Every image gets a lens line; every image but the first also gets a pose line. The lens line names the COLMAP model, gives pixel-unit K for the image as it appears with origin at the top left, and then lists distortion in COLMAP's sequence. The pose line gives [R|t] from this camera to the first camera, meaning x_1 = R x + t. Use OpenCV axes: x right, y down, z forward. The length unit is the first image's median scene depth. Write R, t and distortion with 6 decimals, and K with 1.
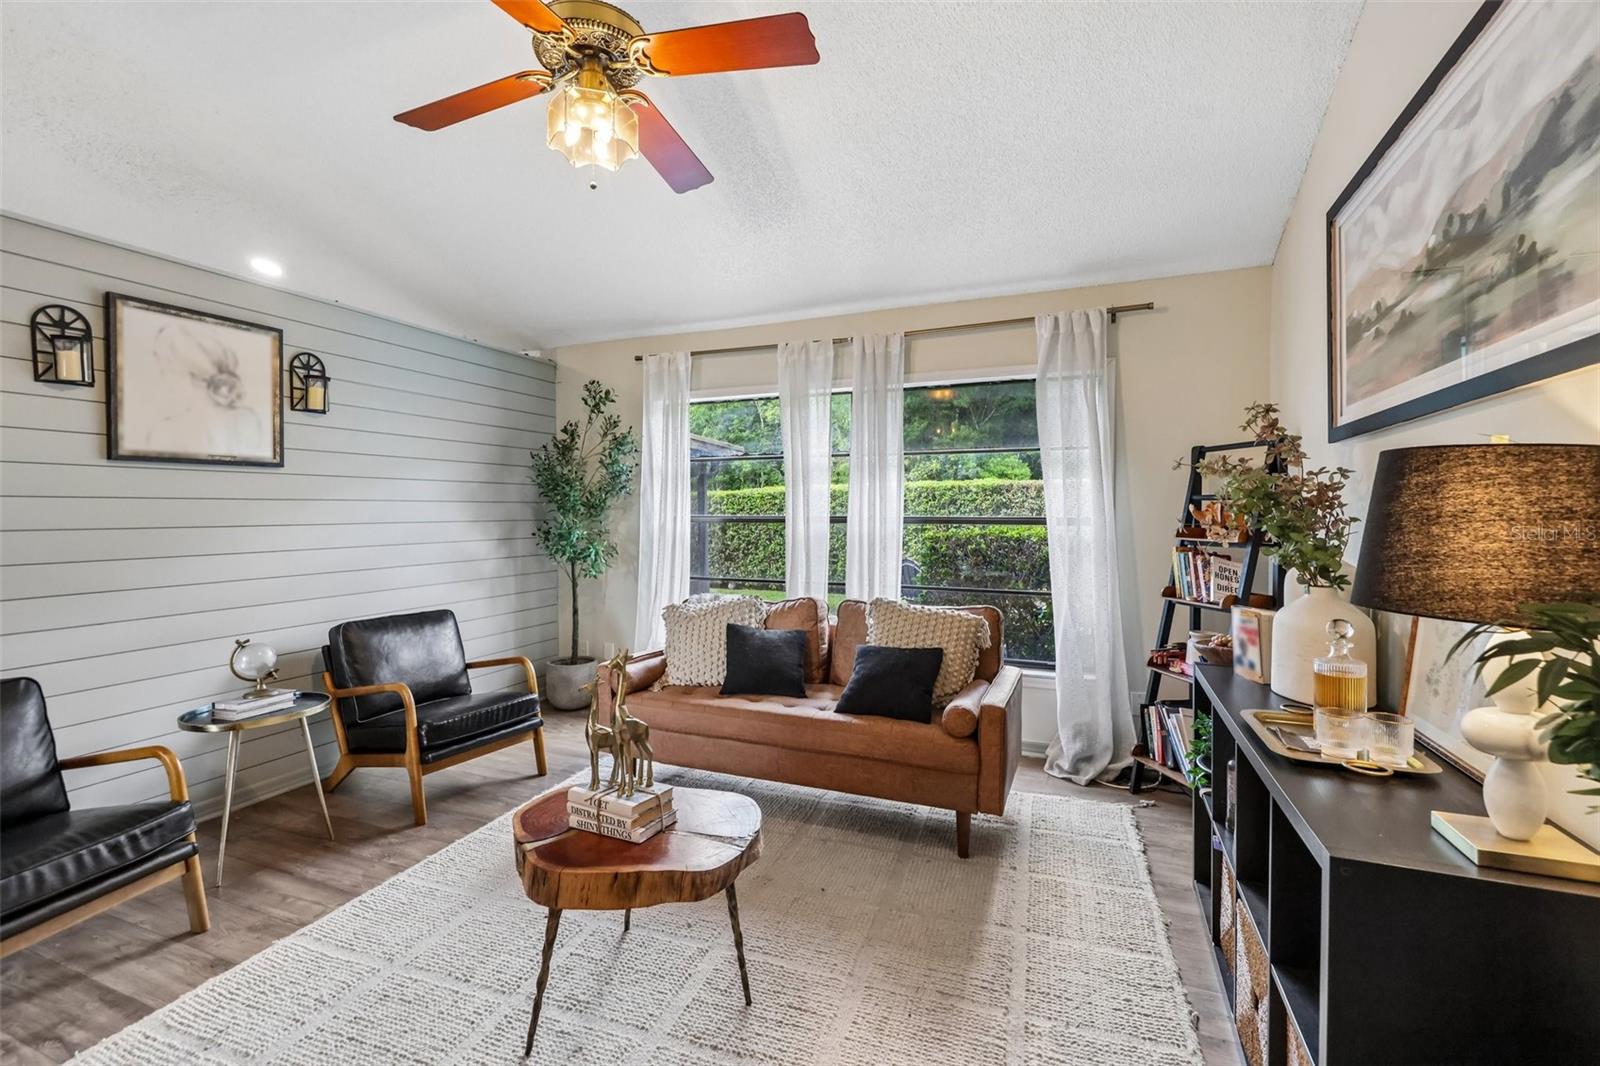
lens RADIAL K [[724.6, 0, 800.0], [0, 724.6, 533.0], [0, 0, 1]] dist [0.000108, 0.000032]
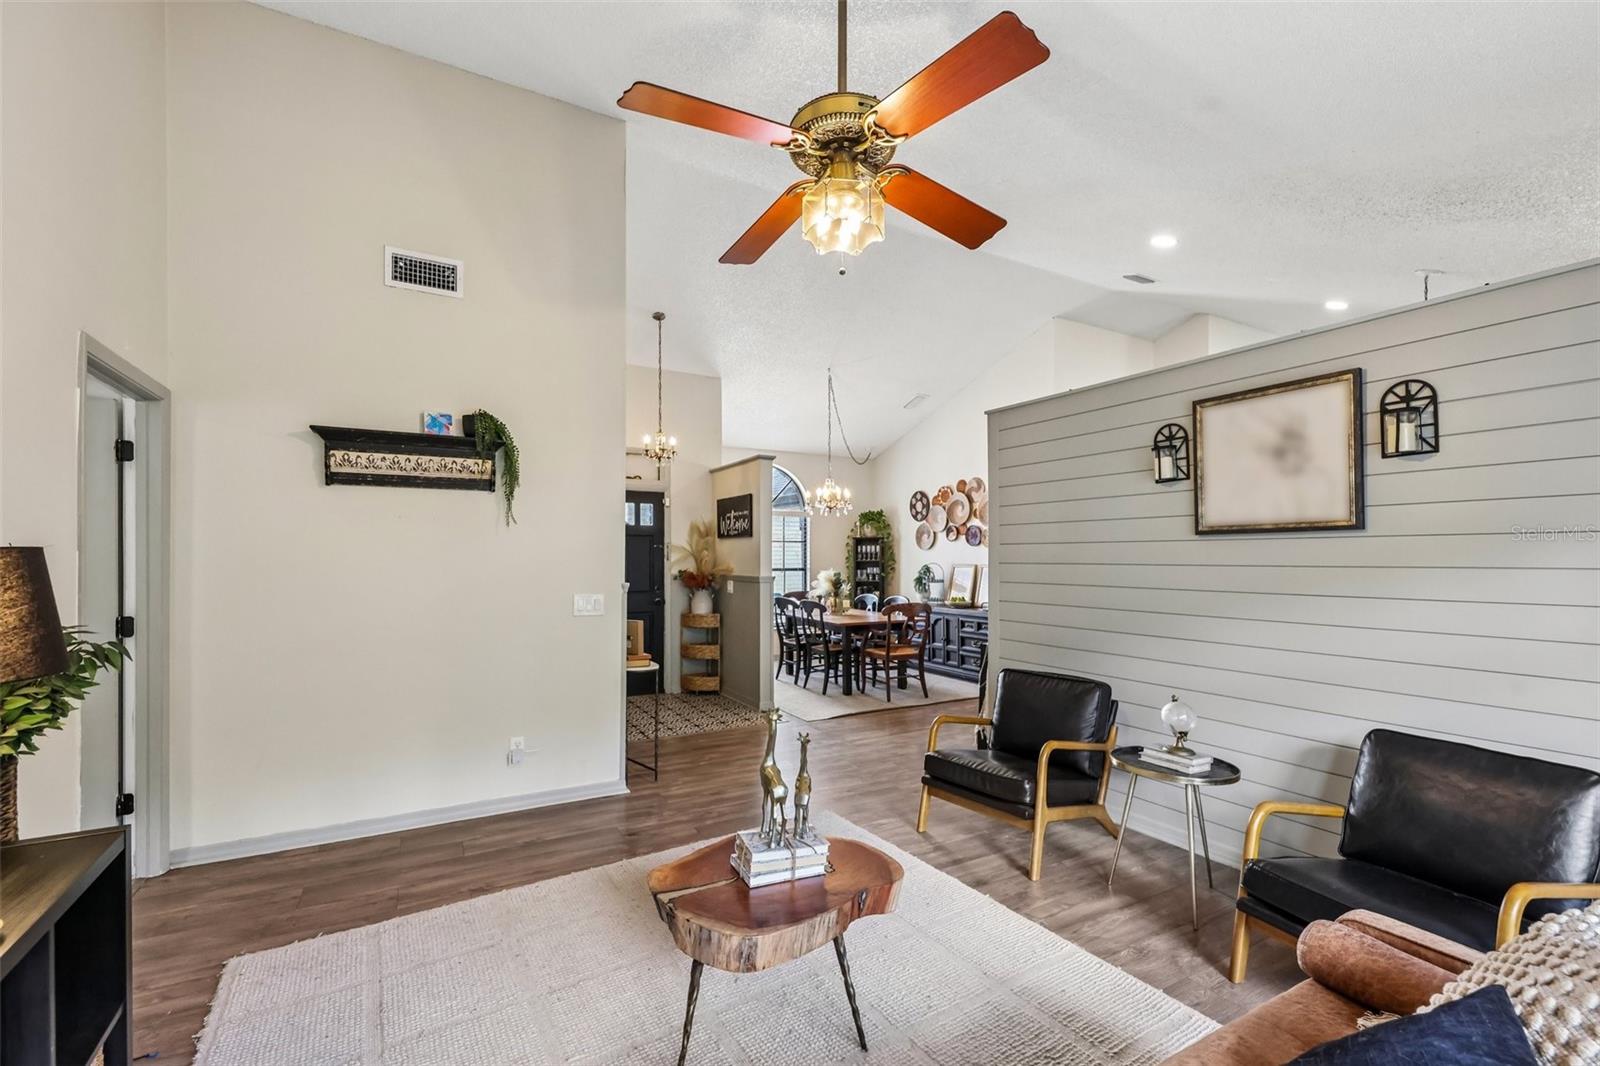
lens RADIAL K [[655.2, 0, 796.4], [0, 655.2, 565.2], [0, 0, 1]] dist [0.011907, -0.008094]
pose [[-0.617412, 0.005338, -0.786622, 0.368355], [-0.028114, 0.999188, 0.028847, -0.062430], [0.786137, 0.039926, -0.616761, 1.164544]]
